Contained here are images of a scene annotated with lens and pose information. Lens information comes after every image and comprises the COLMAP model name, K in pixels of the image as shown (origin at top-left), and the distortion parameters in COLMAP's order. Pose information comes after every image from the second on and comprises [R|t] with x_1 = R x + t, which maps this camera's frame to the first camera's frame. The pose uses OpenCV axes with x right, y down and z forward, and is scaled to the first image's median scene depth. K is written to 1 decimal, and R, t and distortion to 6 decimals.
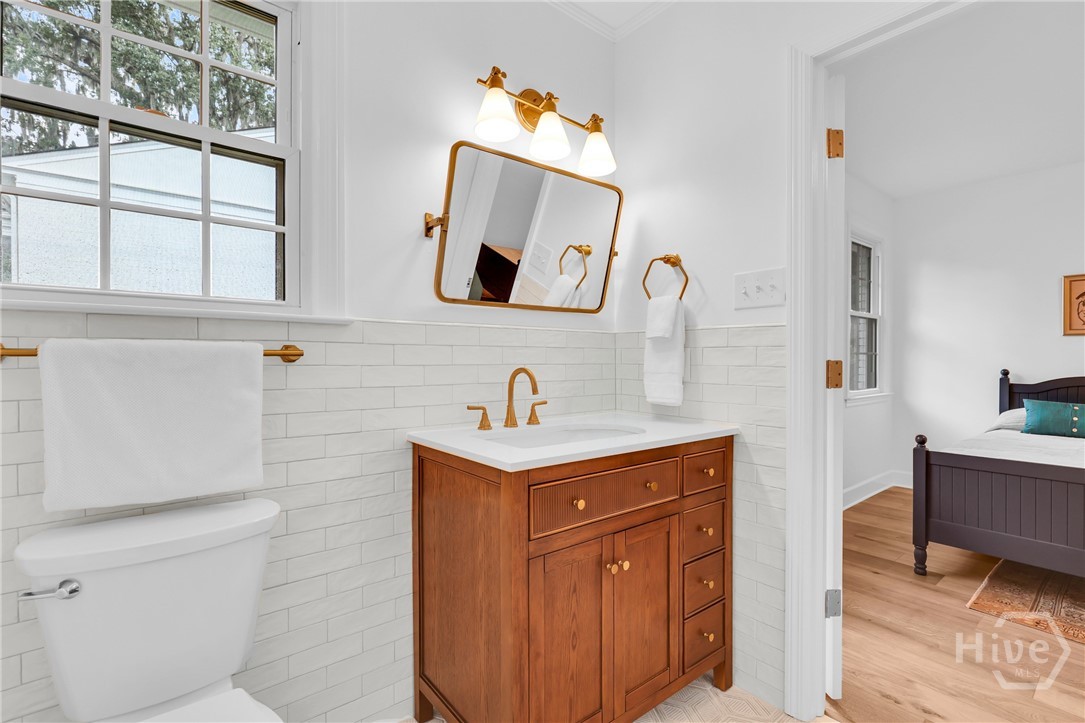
lens RADIAL K [[497.6, 0, 538.6], [0, 497.6, 360.3], [0, 0, 1]] dist [-0.002340, 0.000467]
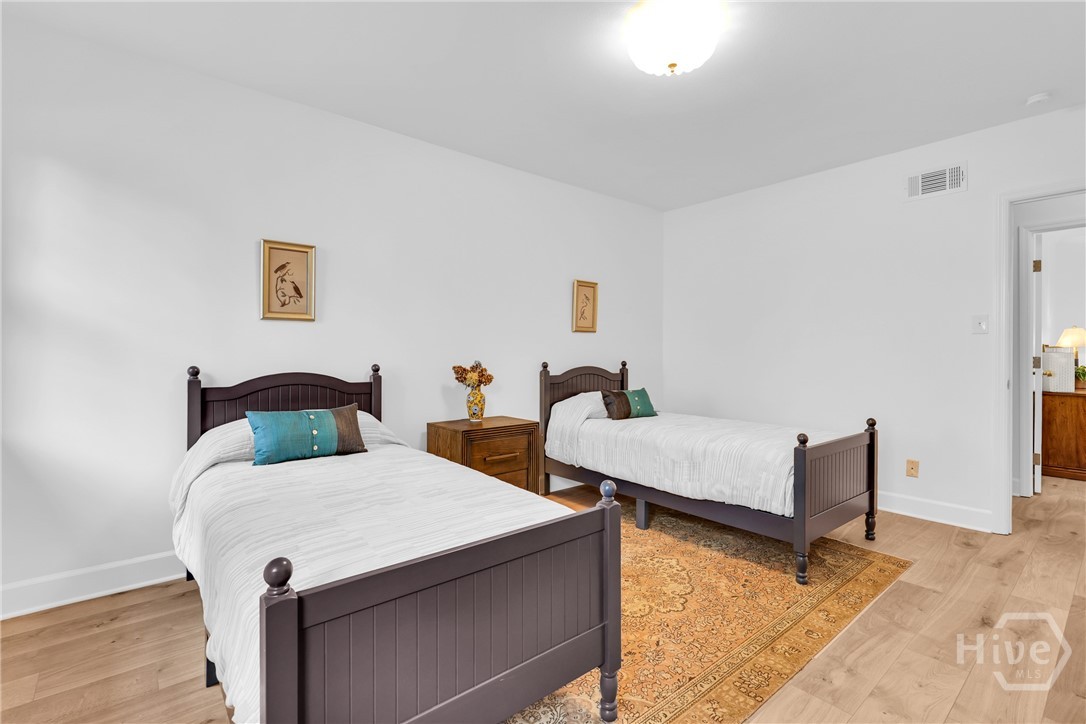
lens RADIAL K [[498.1, 0, 545.0], [0, 498.1, 357.2], [0, 0, 1]] dist [-0.002340, 0.000467]
pose [[-0.036740, -0.019207, 0.999140, 0.294670], [0.003250, 0.999808, 0.019339, -0.006048], [-0.999320, 0.003957, -0.036670, 0.610062]]
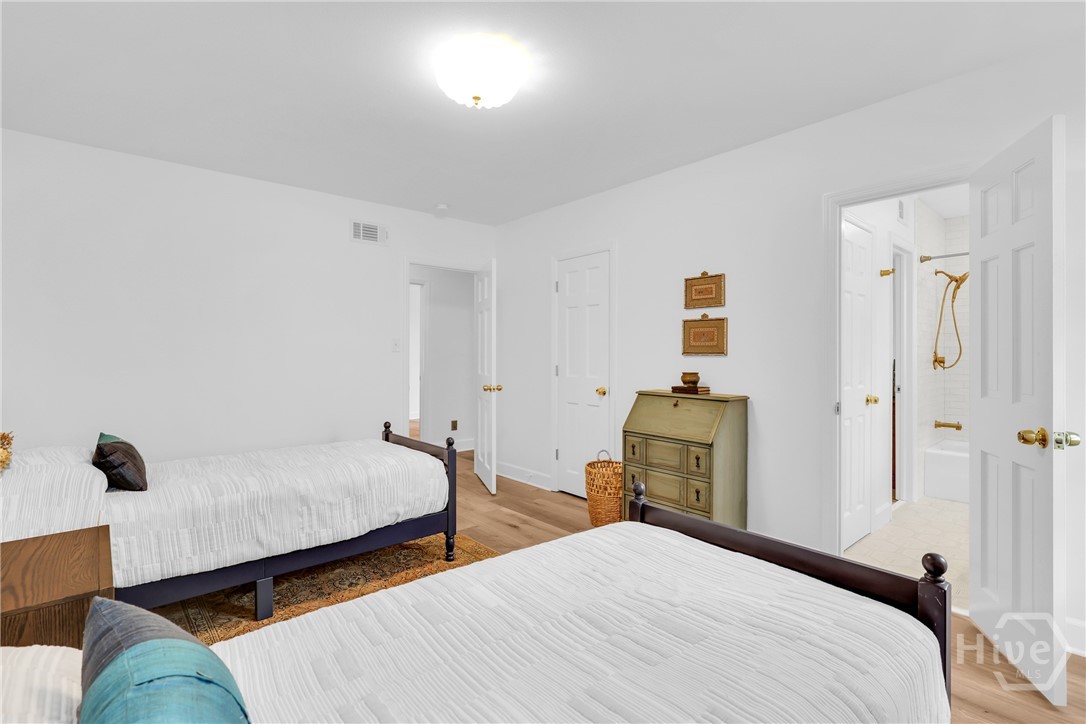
lens RADIAL K [[498.1, 0, 543.1], [0, 498.1, 362.4], [0, 0, 1]] dist [-0.002340, 0.000467]
pose [[-0.998994, -0.004979, -0.044569, 0.884544], [-0.005895, 0.999773, 0.020452, -0.032059], [0.044457, 0.020695, -0.998797, 1.099003]]
